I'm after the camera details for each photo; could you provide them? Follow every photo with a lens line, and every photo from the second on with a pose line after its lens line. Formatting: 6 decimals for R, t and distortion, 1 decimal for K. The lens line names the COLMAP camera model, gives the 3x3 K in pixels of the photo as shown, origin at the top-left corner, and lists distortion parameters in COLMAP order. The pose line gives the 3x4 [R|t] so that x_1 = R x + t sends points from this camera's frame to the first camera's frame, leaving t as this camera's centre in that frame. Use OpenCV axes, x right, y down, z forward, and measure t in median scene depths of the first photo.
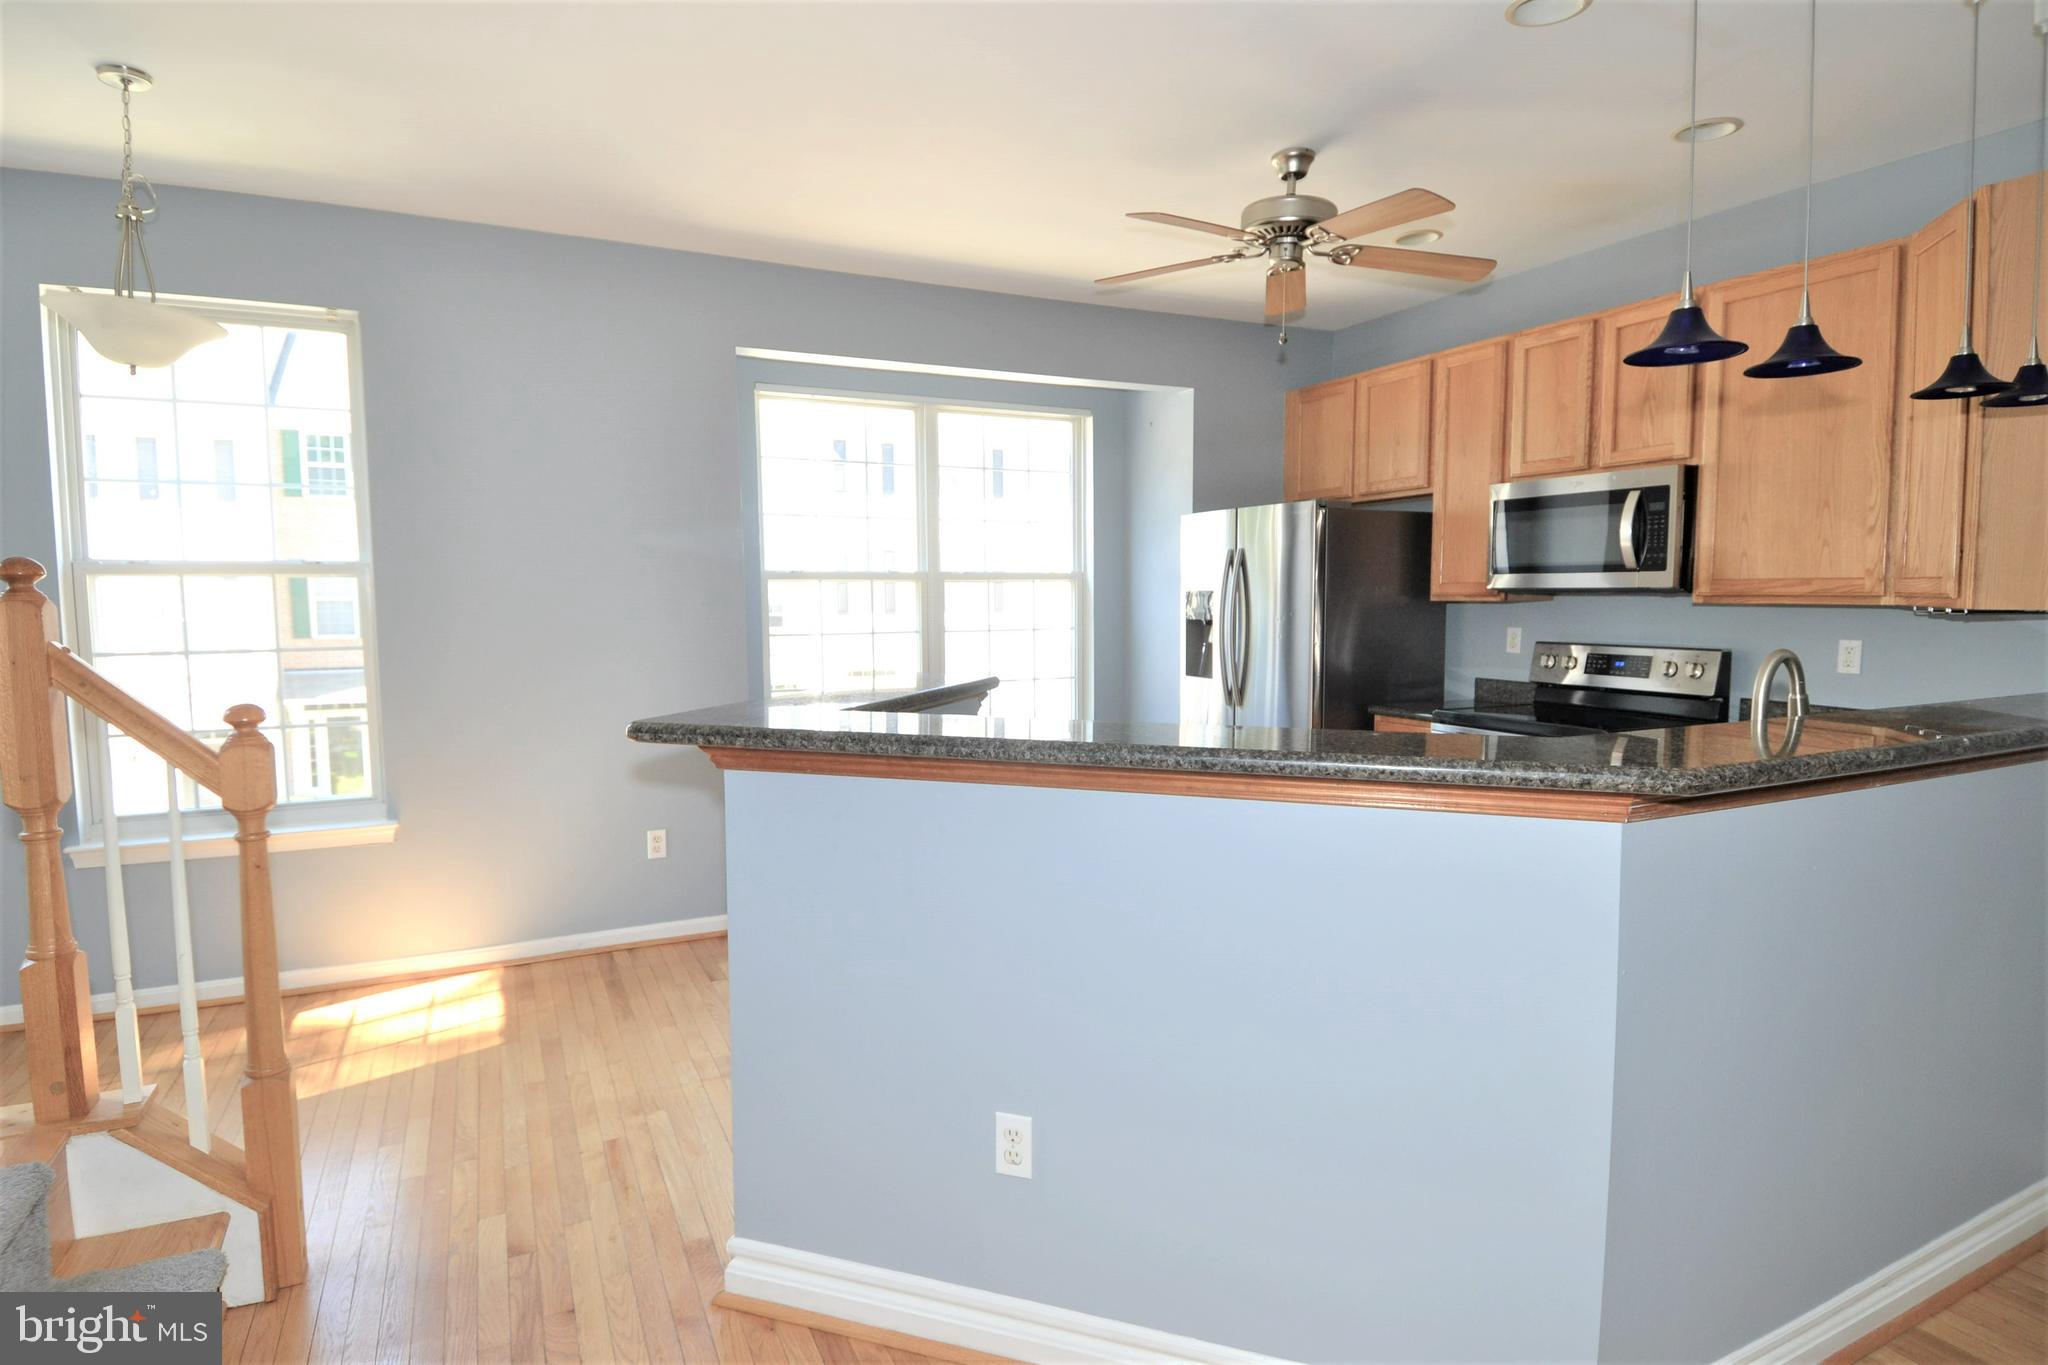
lens RADIAL K [[1067.7, 0, 1005.0], [0, 1067.7, 681.8], [0, 0, 1]] dist [0.048245, -0.054155]
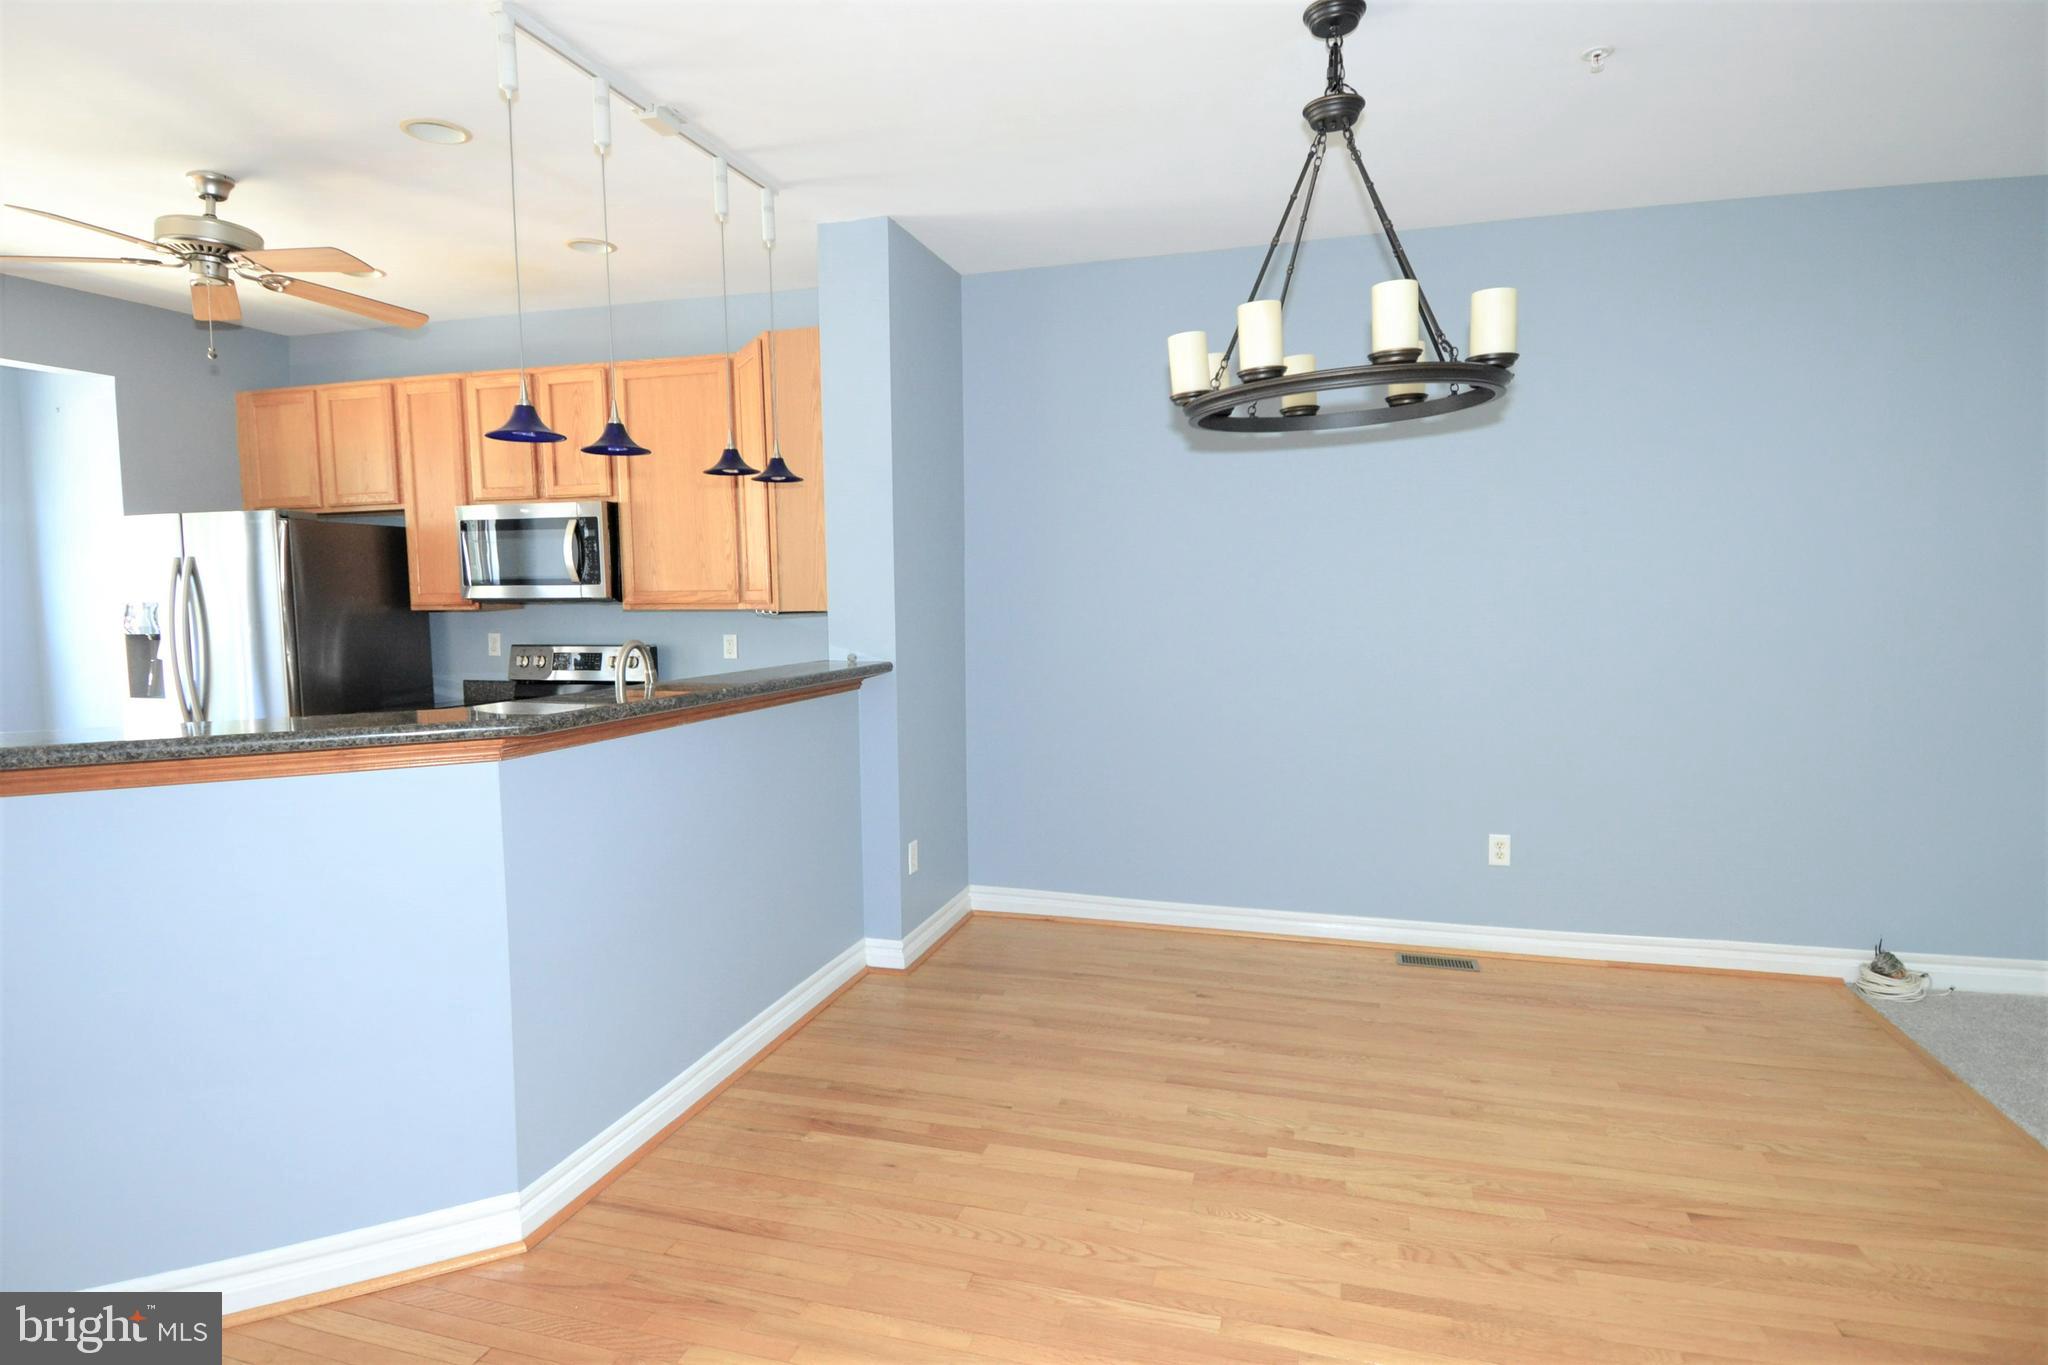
lens RADIAL K [[1067.7, 0, 1005.0], [0, 1067.7, 681.8], [0, 0, 1]] dist [0.048245, -0.054155]
pose [[0.664242, -0.062568, 0.744895, -0.017407], [0.068973, 0.997370, 0.022270, 0.015546], [-0.744329, 0.036585, 0.666810, -0.186832]]
